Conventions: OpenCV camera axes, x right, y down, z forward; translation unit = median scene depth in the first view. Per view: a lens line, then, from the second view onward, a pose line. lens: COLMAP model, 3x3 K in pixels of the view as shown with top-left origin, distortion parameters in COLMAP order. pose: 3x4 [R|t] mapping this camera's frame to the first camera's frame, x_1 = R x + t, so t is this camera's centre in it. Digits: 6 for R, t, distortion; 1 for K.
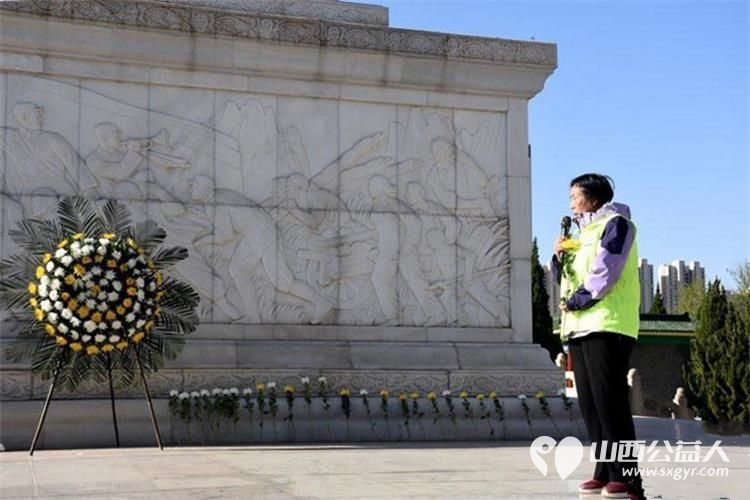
lens RADIAL K [[1068.0, 0, 418.4], [0, 1068.0, 257.7], [0, 0, 1]] dist [0.124104, -0.002299]
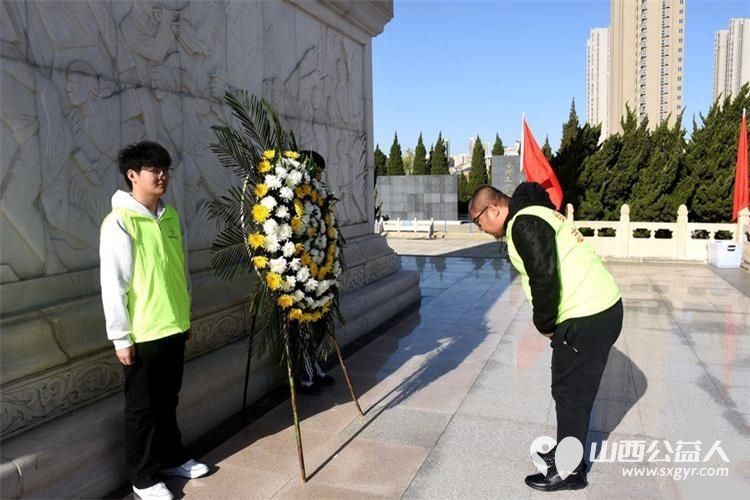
lens RADIAL K [[584.1, 0, 375.0], [0, 584.1, 250.0], [0, 0, 1]] dist [-0.162710, 0.113623]
pose [[0.634400, -0.083593, 0.768472, -0.560906], [-0.084625, 0.980650, 0.176534, -0.030970], [-0.768359, -0.177025, 0.615050, 0.723157]]
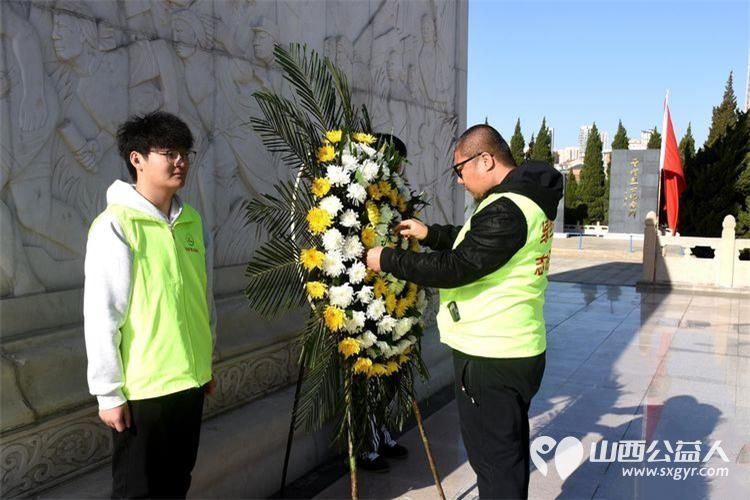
lens RADIAL K [[731.4, 0, 375.0], [0, 731.4, 250.0], [0, 0, 1]] dist [-0.078952, 0.185132]
pose [[0.715410, -0.044604, 0.697280, -0.532974], [-0.101610, 0.980709, 0.166987, -0.026572], [-0.691277, -0.190315, 0.697077, 0.761047]]
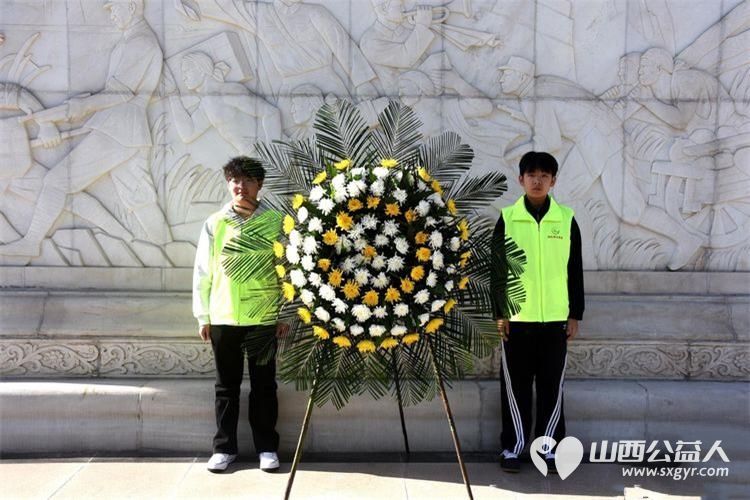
lens RADIAL K [[777.2, 0, 377.3], [0, 777.2, 254.0], [0, 0, 1]] dist [-0.072329, 0.297399]
pose [[0.952053, 0.036120, -0.303794, -0.154881], [0.019719, 0.983696, 0.178754, -0.049934], [0.305298, -0.176174, 0.935818, 0.570841]]
